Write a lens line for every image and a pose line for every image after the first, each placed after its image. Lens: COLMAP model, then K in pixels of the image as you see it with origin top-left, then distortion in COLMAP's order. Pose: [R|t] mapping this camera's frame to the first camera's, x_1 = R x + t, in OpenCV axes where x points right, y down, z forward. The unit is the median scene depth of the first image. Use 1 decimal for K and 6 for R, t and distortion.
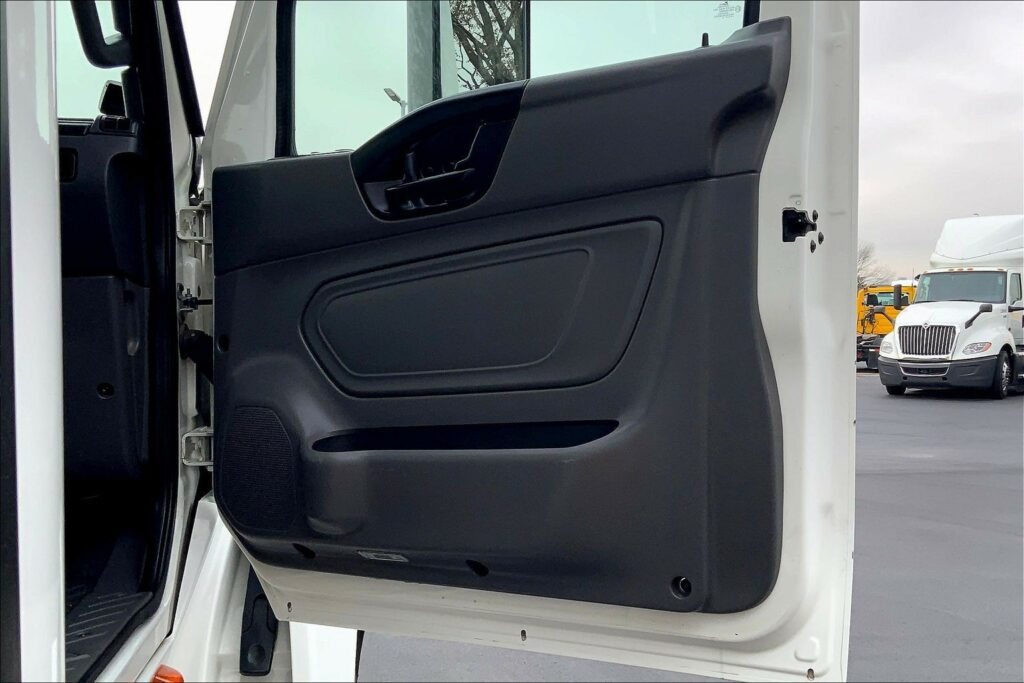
lens RADIAL K [[855.6, 0, 507.4], [0, 855.6, 343.2], [0, 0, 1]] dist [0.120901, -0.225069]
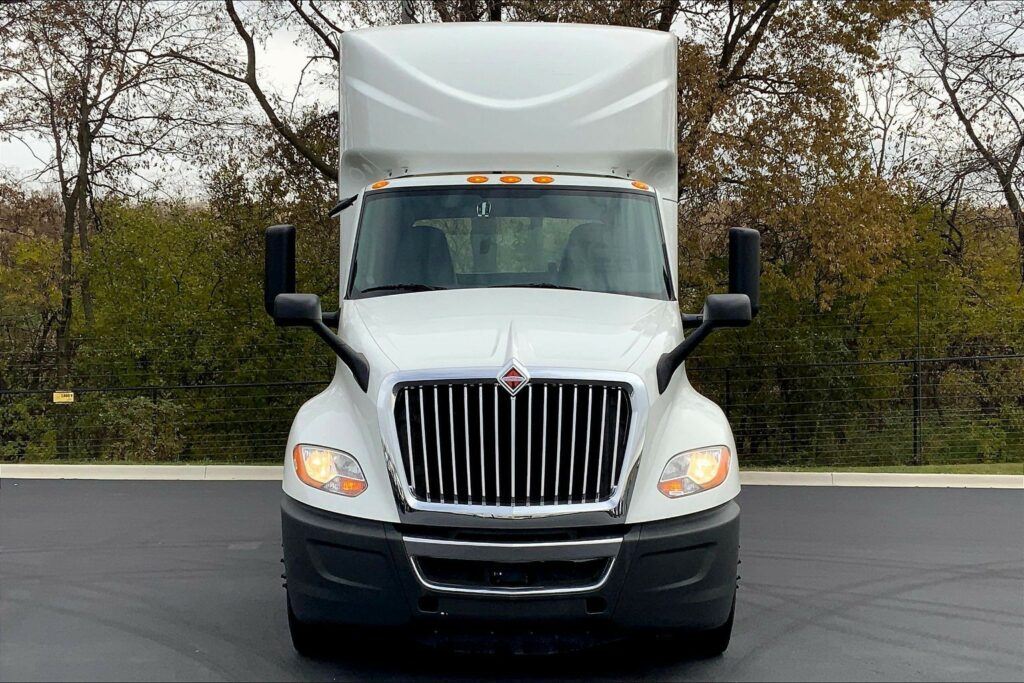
lens RADIAL K [[1440.0, 0, 512.0], [0, 1440.0, 341.5], [0, 0, 1]] dist [0.030215, 0.020464]
pose [[0.701505, 0.014023, 0.712526, 0.200723], [0.012742, 0.999400, -0.032215, -0.018074], [-0.712550, 0.031678, 0.700906, 0.723042]]
